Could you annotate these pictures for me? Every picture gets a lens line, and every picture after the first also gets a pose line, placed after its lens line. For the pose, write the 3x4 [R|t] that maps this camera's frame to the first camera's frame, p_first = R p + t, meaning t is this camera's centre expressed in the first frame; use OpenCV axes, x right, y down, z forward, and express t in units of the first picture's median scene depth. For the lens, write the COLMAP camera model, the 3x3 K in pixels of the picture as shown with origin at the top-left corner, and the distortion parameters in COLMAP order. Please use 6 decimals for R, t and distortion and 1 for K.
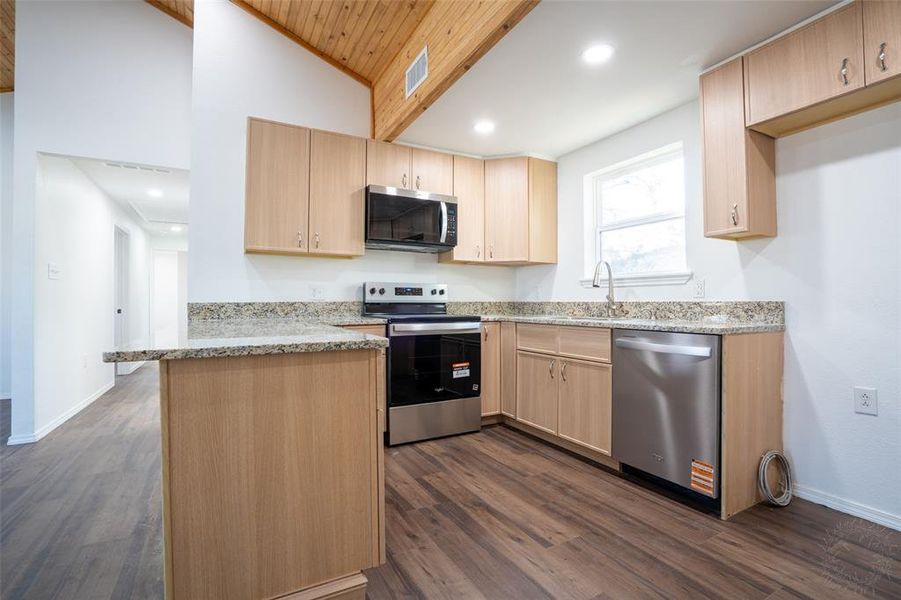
lens RADIAL K [[416.7, 0, 455.5], [0, 416.7, 300.2], [0, 0, 1]] dist [-0.045308, 0.010198]
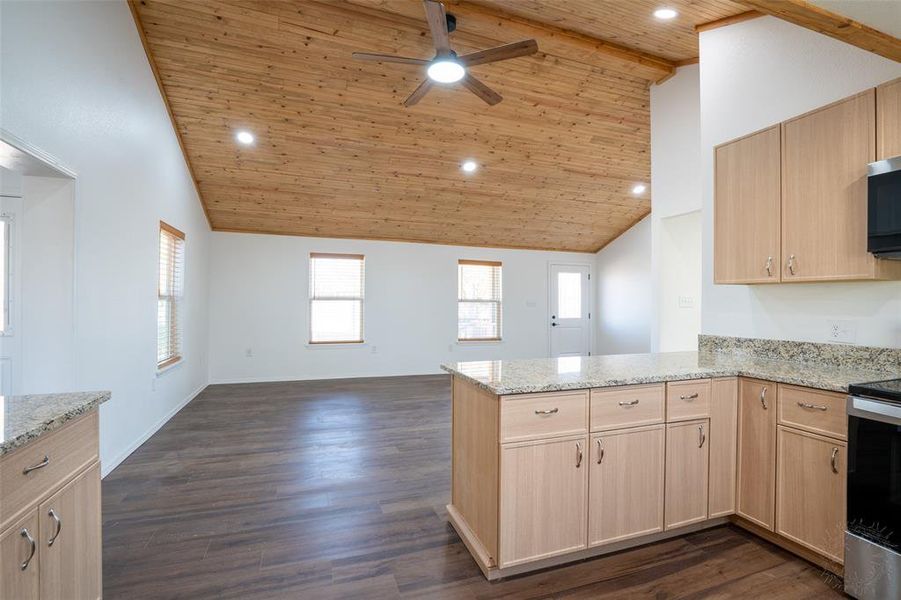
lens RADIAL K [[416.7, 0, 446.1], [0, 416.7, 301.1], [0, 0, 1]] dist [-0.045308, 0.010198]
pose [[-0.173781, -0.000854, -0.984784, 0.480980], [-0.000664, 0.999999, -0.000750, -0.072594], [0.984784, 0.000524, -0.173782, 0.474645]]
